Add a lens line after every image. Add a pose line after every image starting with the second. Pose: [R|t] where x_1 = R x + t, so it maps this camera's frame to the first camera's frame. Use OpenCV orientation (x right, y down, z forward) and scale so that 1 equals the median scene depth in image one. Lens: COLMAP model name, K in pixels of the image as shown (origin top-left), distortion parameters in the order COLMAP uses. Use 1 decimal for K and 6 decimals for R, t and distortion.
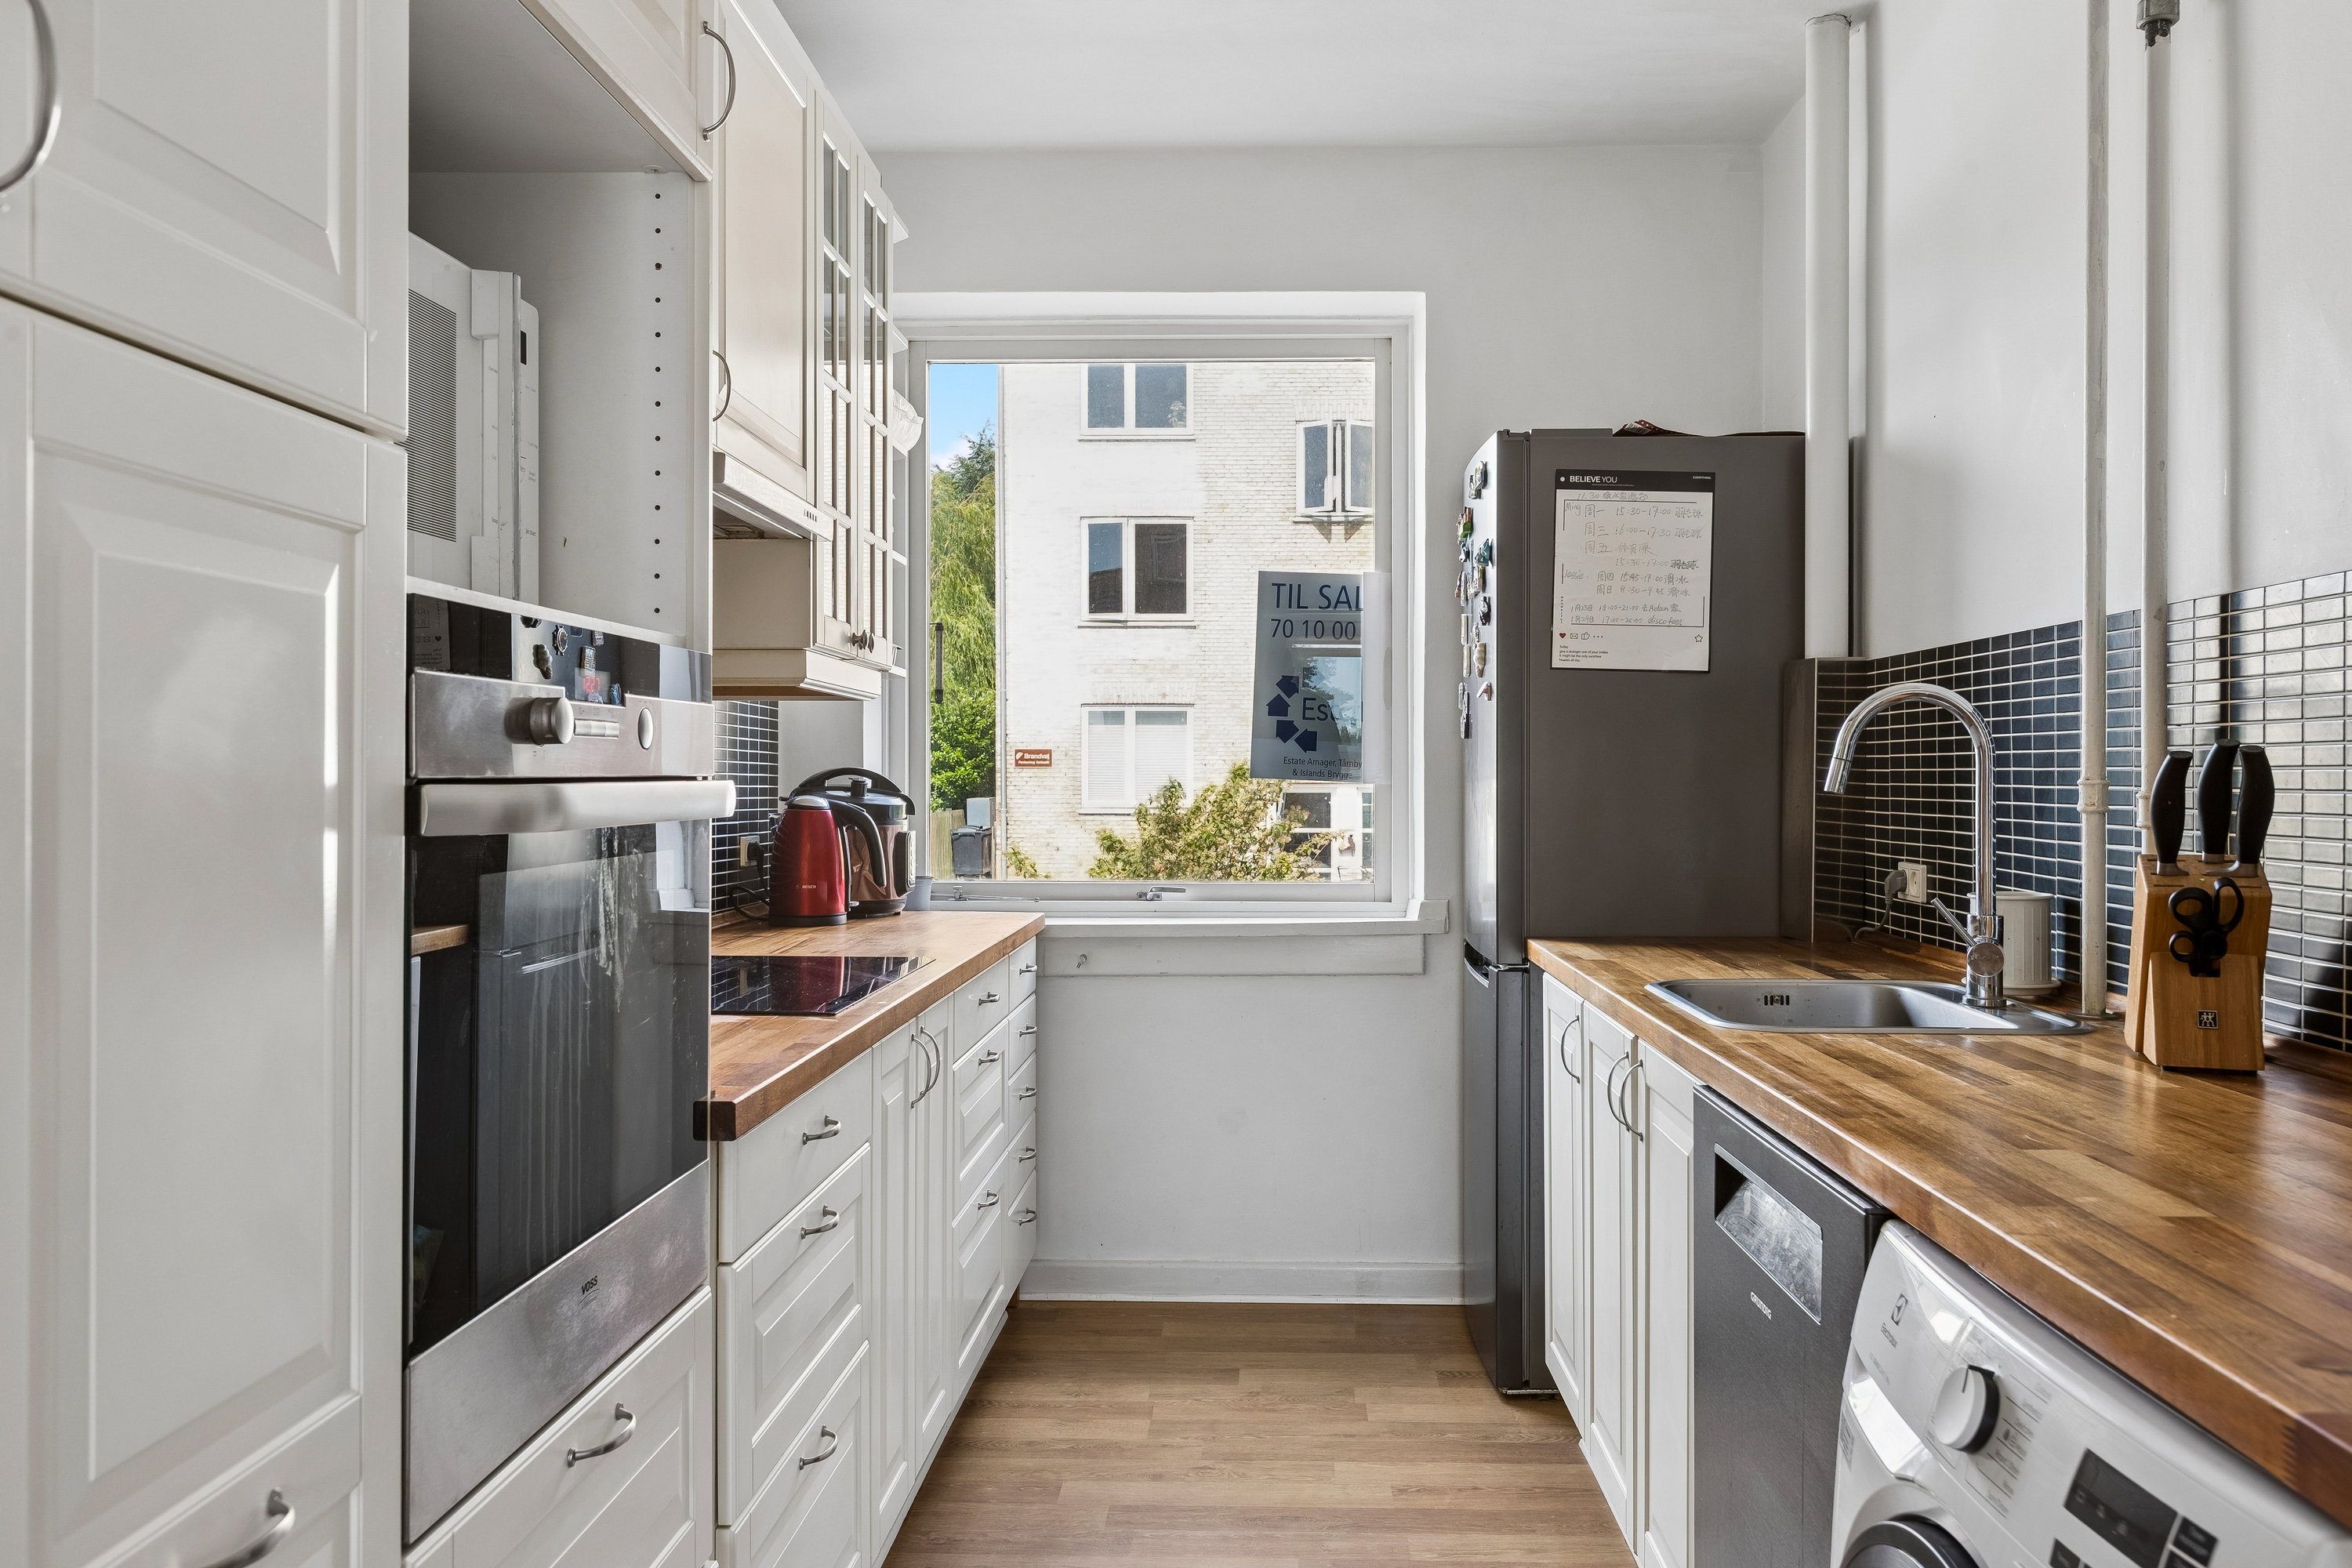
lens RADIAL K [[1826.9, 0, 1218.4], [0, 1826.9, 753.6], [0, 0, 1]] dist [0.009229, -0.004487]
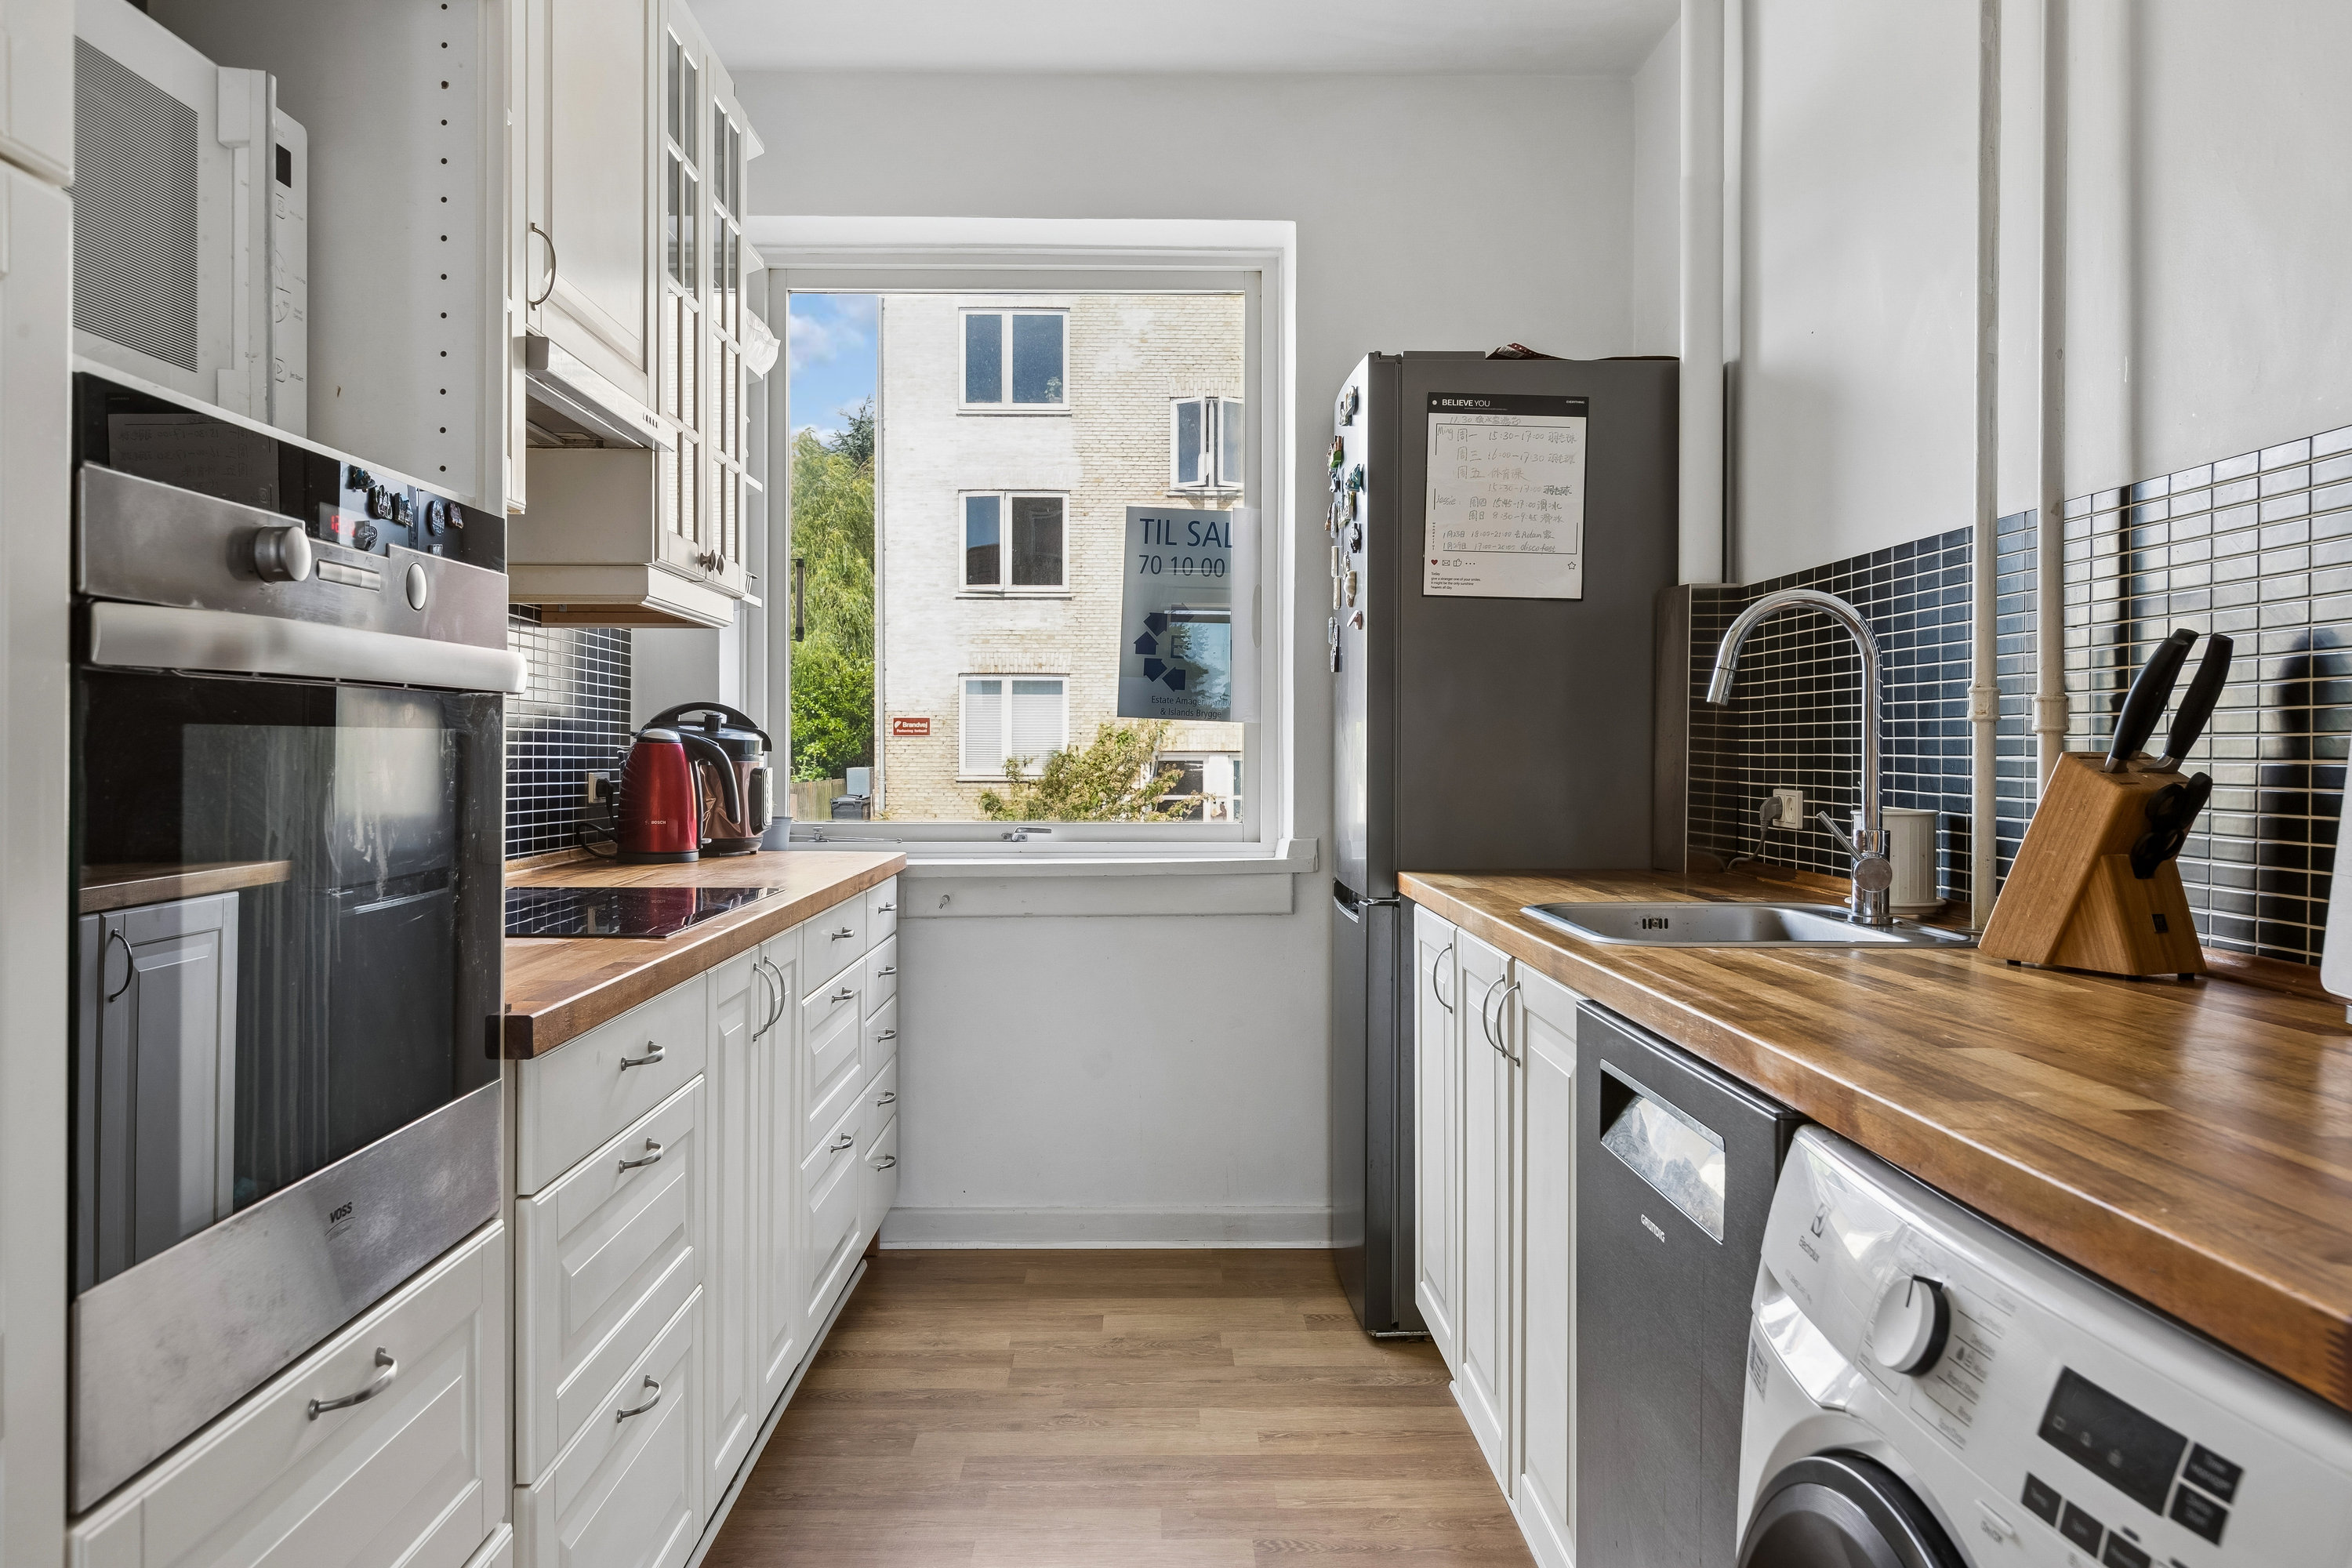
lens RADIAL K [[1767.6, 0, 1175.8], [0, 1767.6, 732.0], [0, 0, 1]] dist [0.003319, 0.000631]
pose [[0.998965, 0.002097, 0.045434, 0.007594], [-0.002155, 0.999997, 0.001232, 0.027632], [-0.045432, -0.001328, 0.998967, 0.064577]]
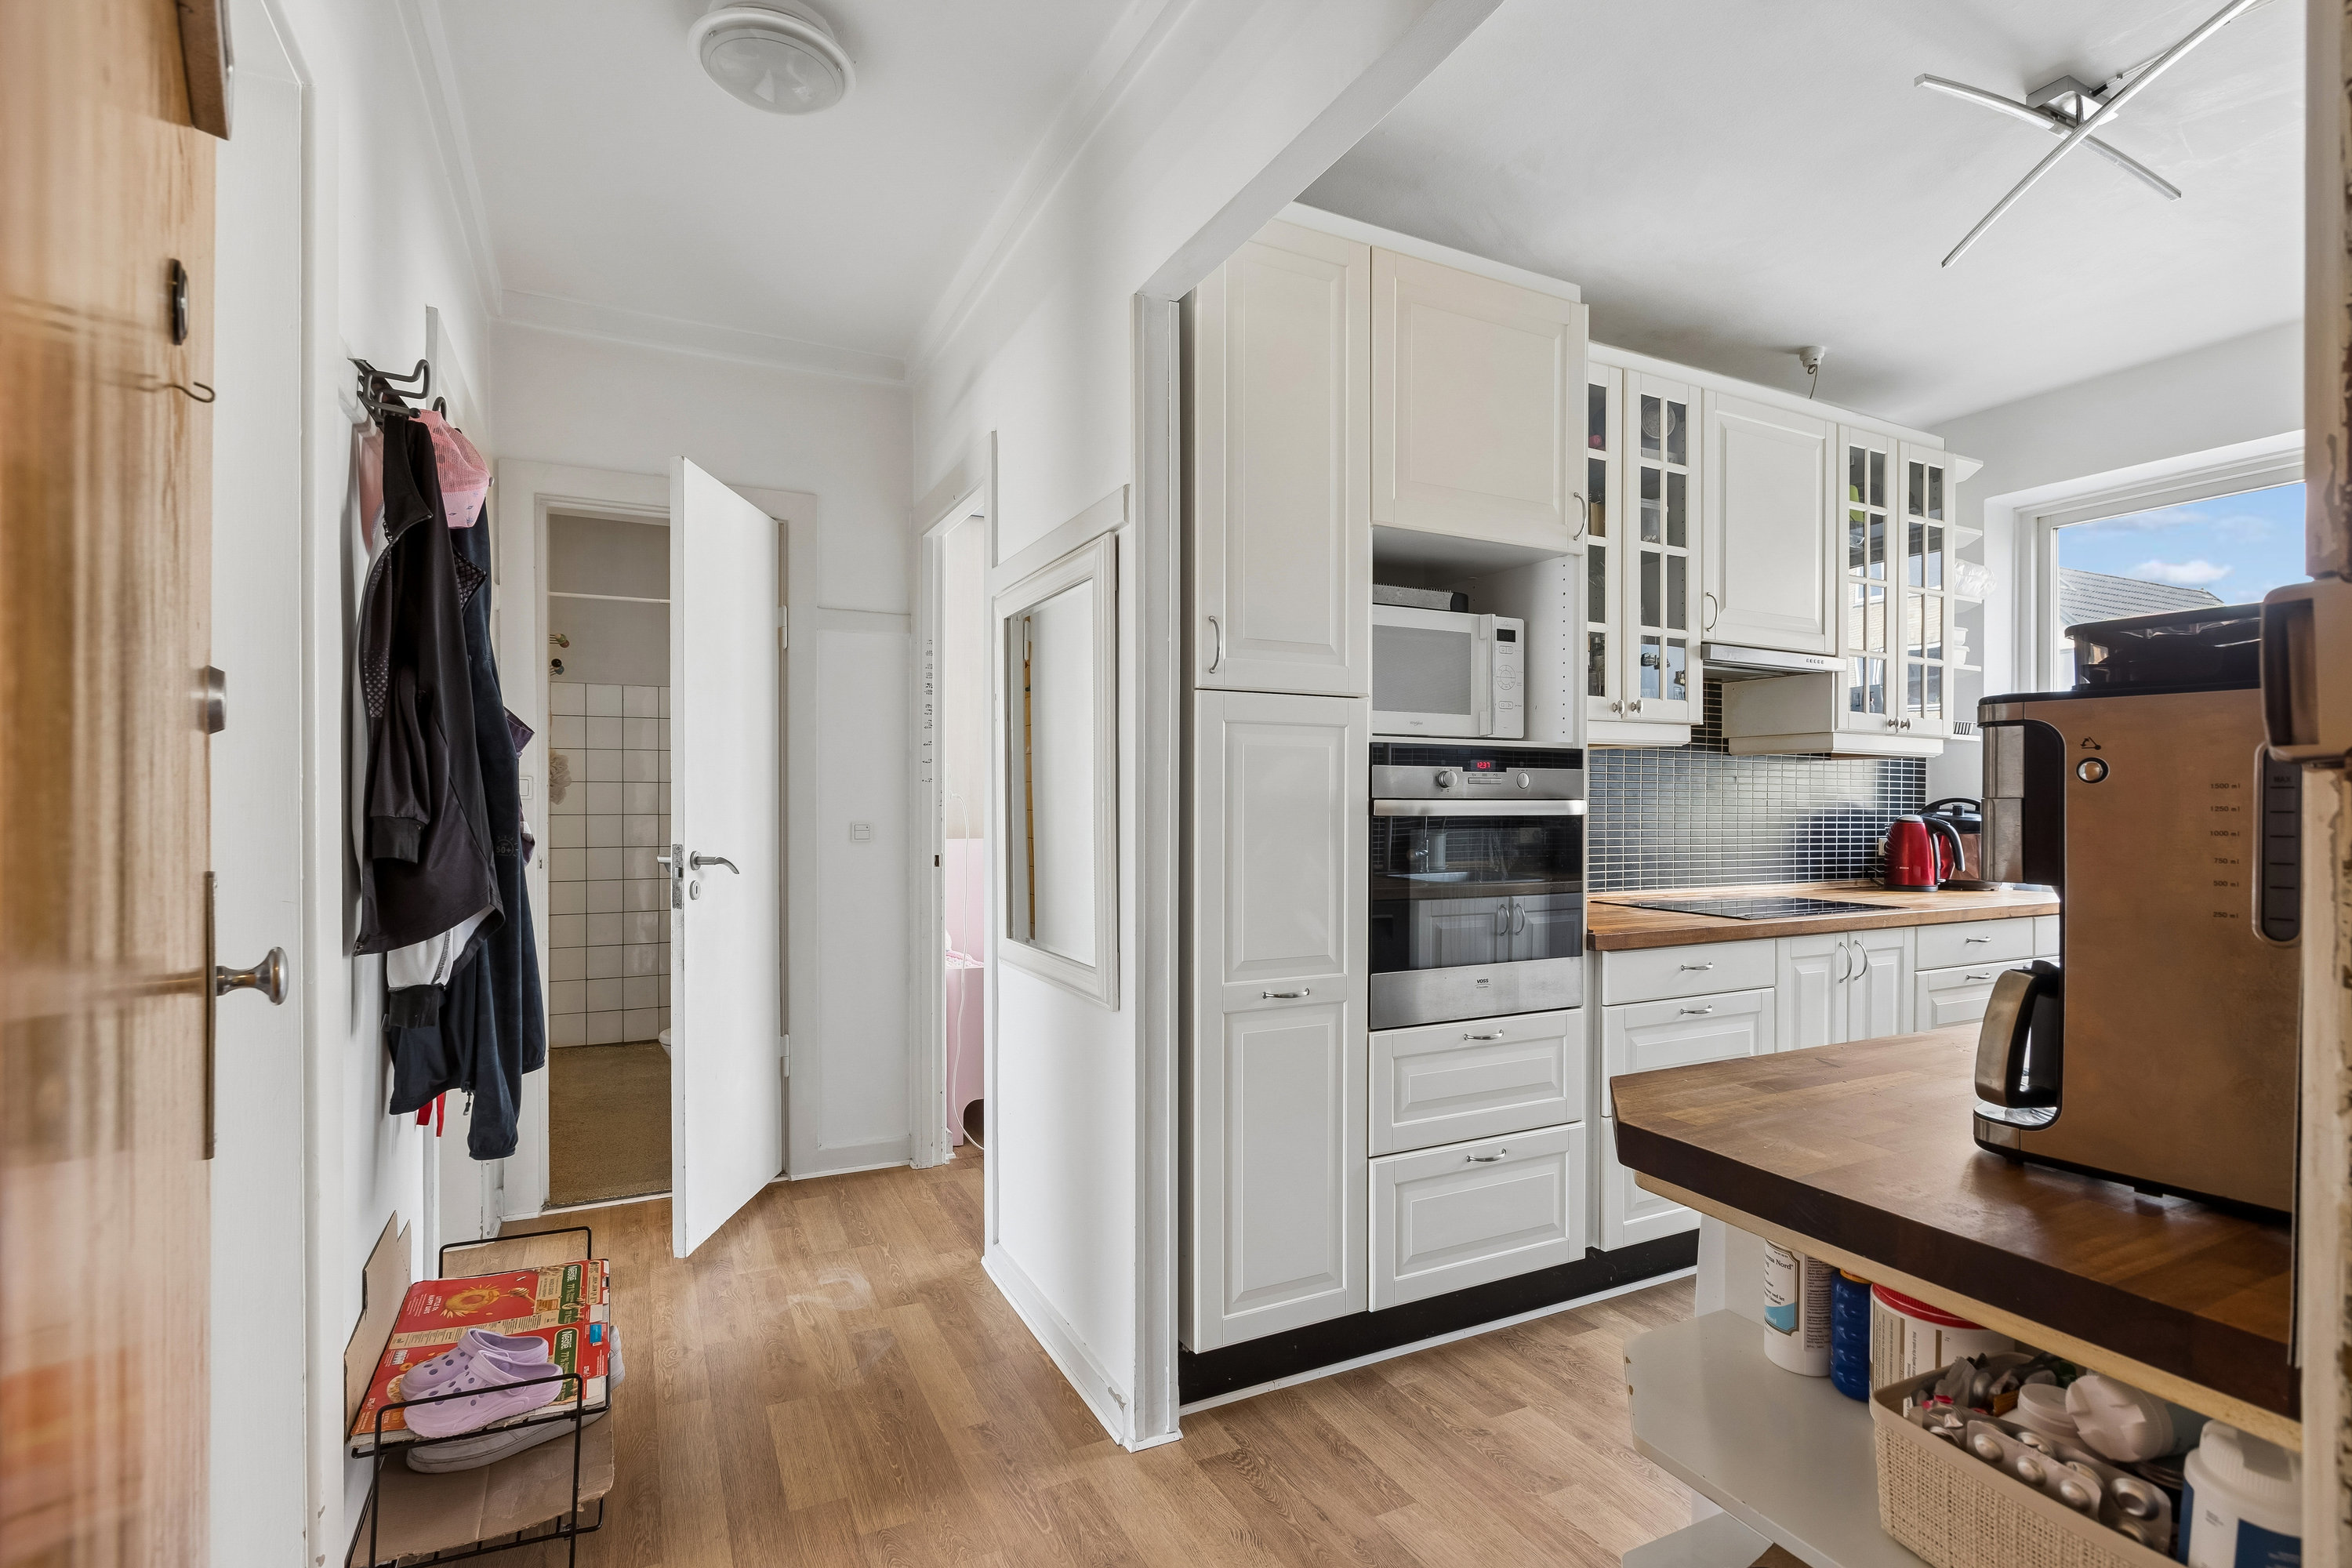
lens RADIAL K [[1108.7, 0, 1177.2], [0, 1108.7, 796.8], [0, 0, 1]] dist [0.000175, 0.000005]
pose [[0.473910, 0.000590, -0.880573, 0.429733], [0.003702, 0.999990, 0.002662, 0.002207], [0.880565, -0.004521, 0.473903, -0.095218]]
